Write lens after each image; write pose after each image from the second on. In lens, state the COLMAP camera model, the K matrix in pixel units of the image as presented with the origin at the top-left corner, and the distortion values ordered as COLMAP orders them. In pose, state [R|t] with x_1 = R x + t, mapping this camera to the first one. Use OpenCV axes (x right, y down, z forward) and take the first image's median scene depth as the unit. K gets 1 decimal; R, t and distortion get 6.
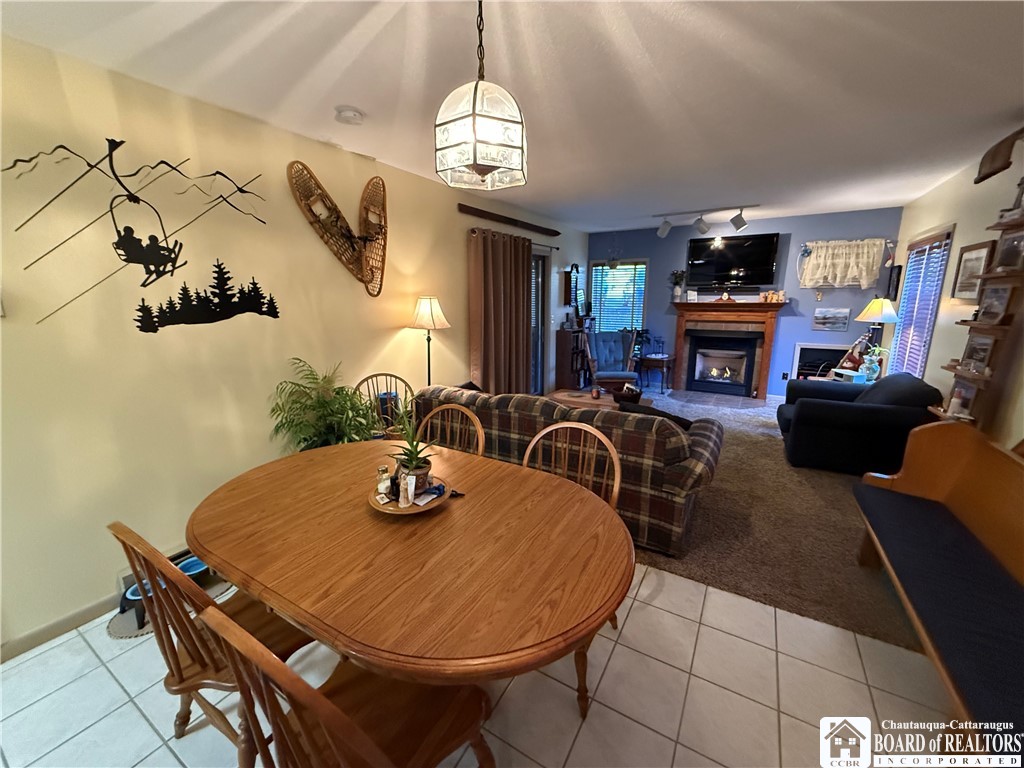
lens RADIAL K [[408.2, 0, 511.9], [0, 408.2, 382.9], [0, 0, 1]] dist [-0.000122, 0.001225]
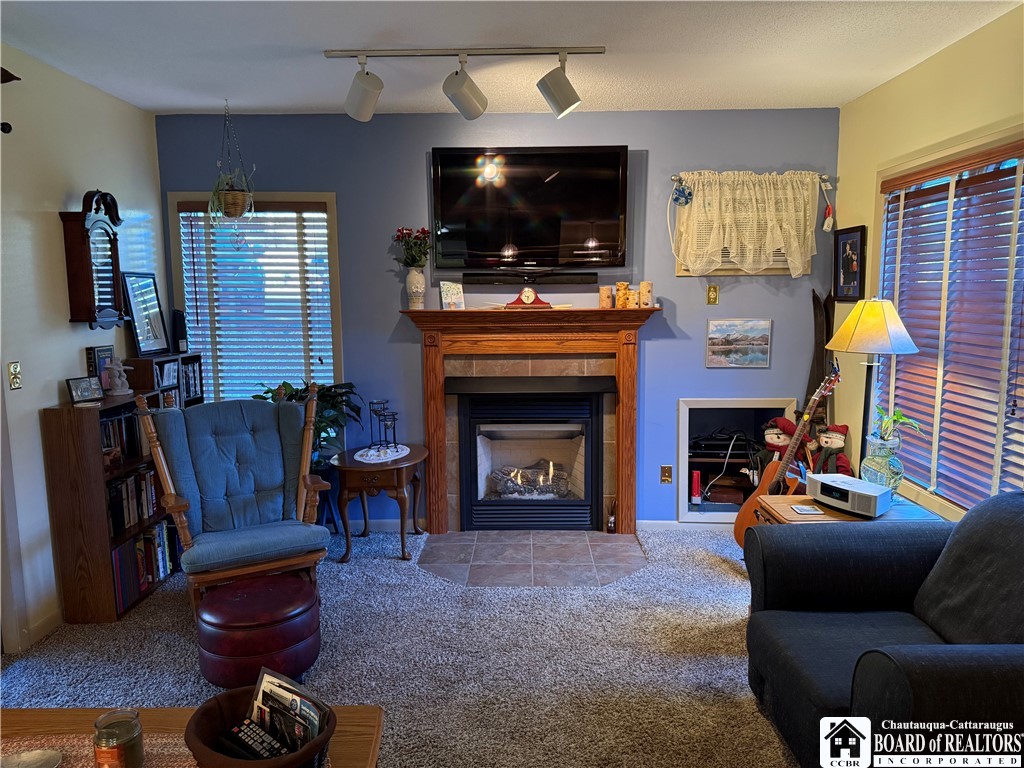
lens RADIAL K [[716.9, 0, 514.8], [0, 716.9, 384.3], [0, 0, 1]] dist [0.094359, -0.122834]
pose [[0.861827, -0.065810, 0.502915, 0.194232], [0.108690, 0.992475, -0.056386, -0.112213], [-0.495420, 0.103257, 0.862495, 0.528878]]
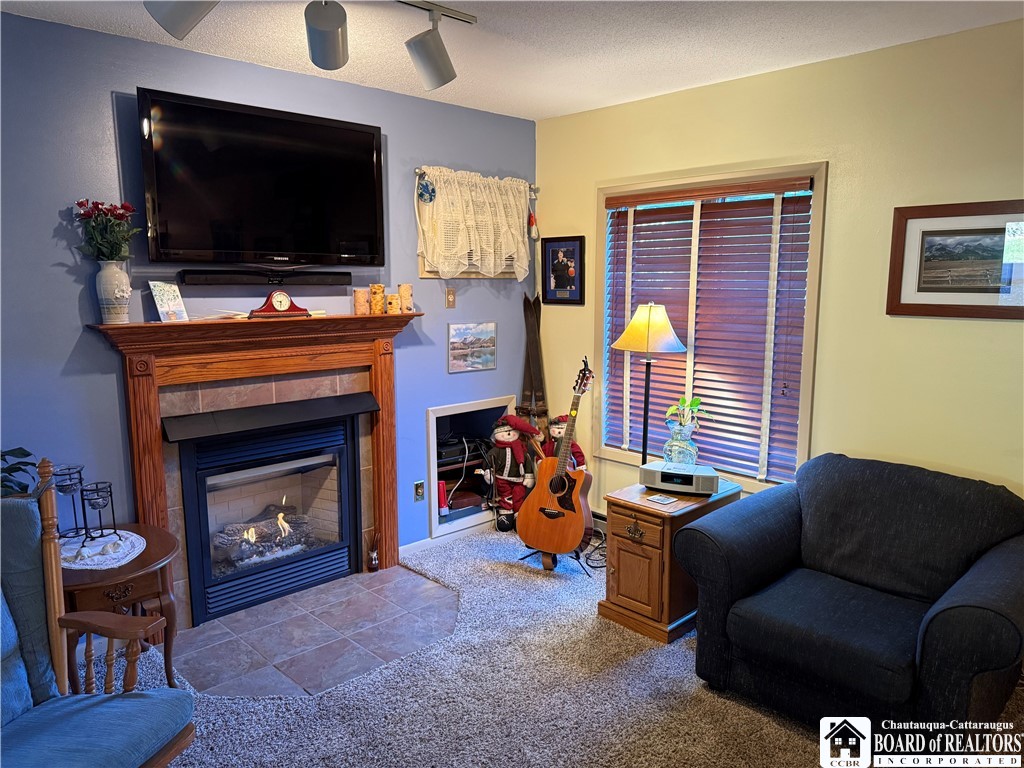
lens RADIAL K [[716.9, 0, 511.2], [0, 716.9, 380.4], [0, 0, 1]] dist [0.094359, -0.122834]
pose [[0.261750, -0.131890, 0.956082, 0.035733], [0.199527, 0.976613, 0.080097, -0.211636], [-0.944286, 0.169799, 0.281944, 0.903289]]
